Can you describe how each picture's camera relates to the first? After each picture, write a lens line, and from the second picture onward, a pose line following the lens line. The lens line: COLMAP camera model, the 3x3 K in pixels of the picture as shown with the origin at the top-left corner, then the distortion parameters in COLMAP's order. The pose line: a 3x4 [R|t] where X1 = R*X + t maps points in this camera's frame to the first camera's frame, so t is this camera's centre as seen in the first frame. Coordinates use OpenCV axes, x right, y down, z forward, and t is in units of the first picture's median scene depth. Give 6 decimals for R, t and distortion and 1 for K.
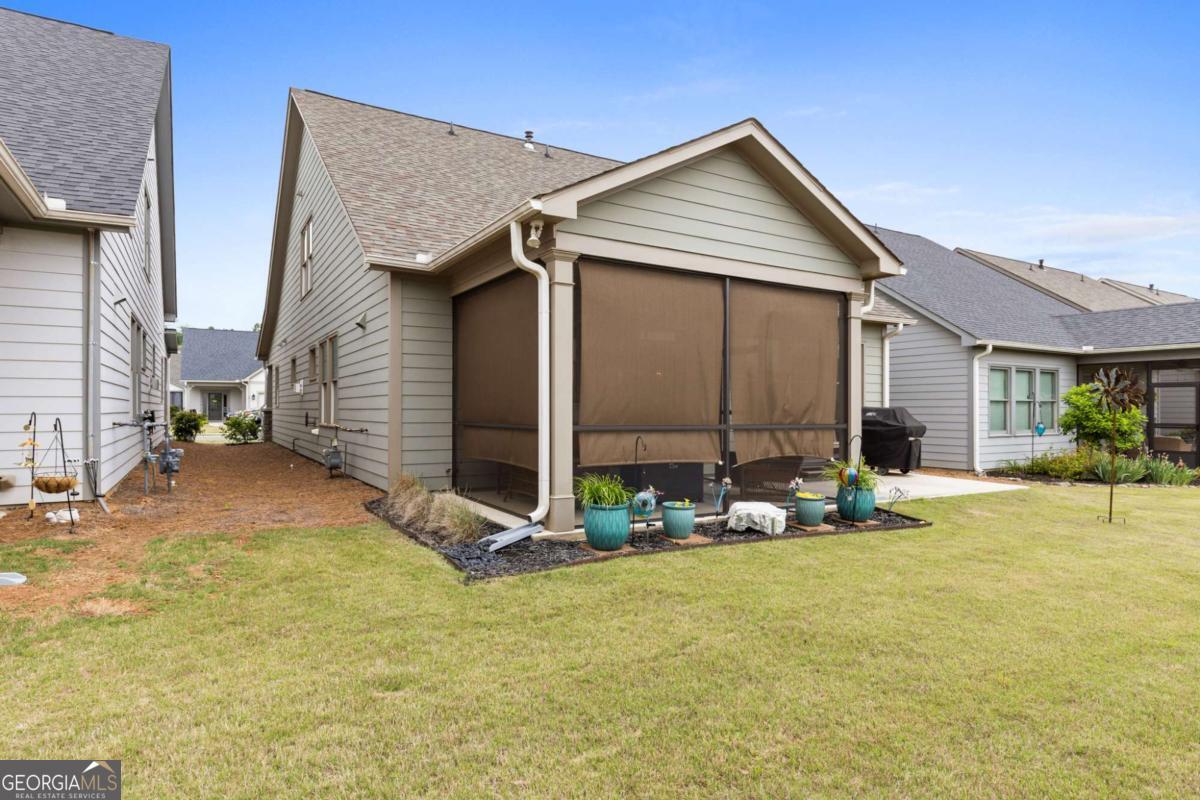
lens RADIAL K [[660.3, 0, 600.0], [0, 660.3, 400.0], [0, 0, 1]] dist [-0.000380, -0.000087]
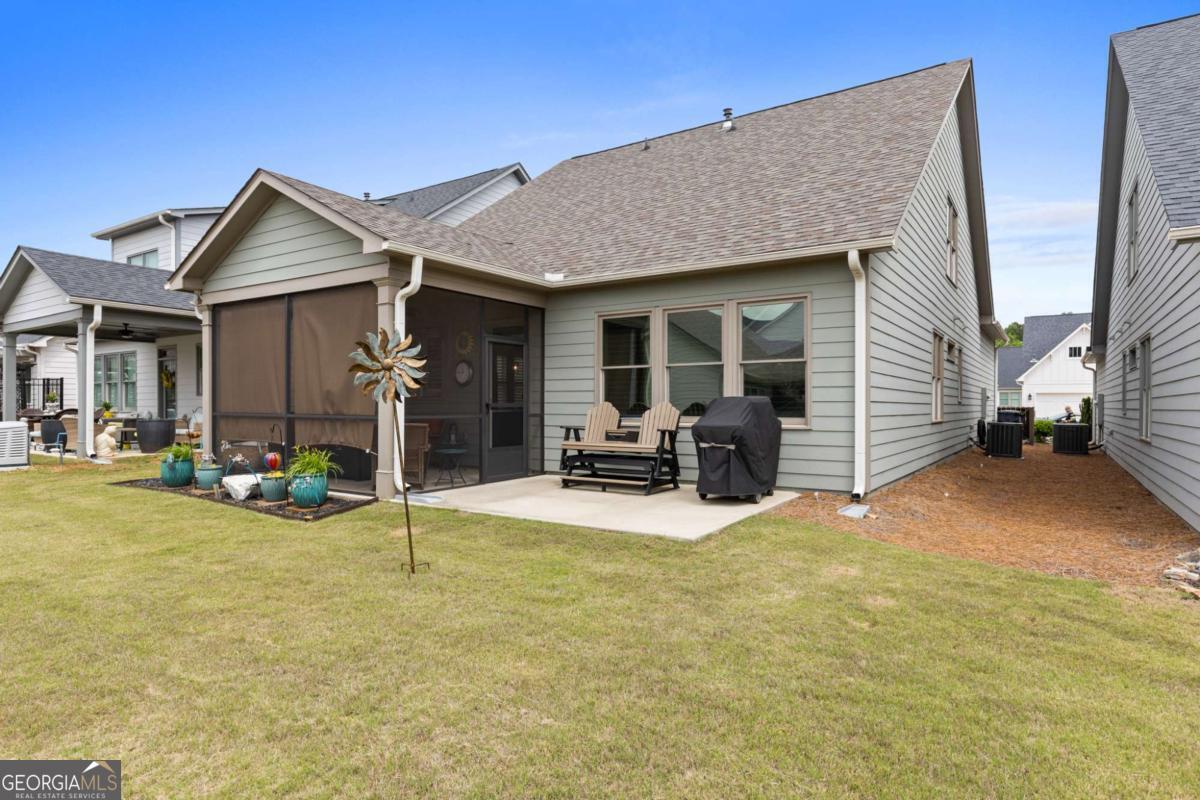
lens RADIAL K [[685.7, 0, 600.0], [0, 685.7, 400.0], [0, 0, 1]] dist [0.000642, 0.000238]
pose [[0.424925, -0.011860, -0.905151, 1.359657], [0.009706, 0.999916, -0.008545, 0.023928], [0.905177, -0.005155, 0.425004, 0.832768]]
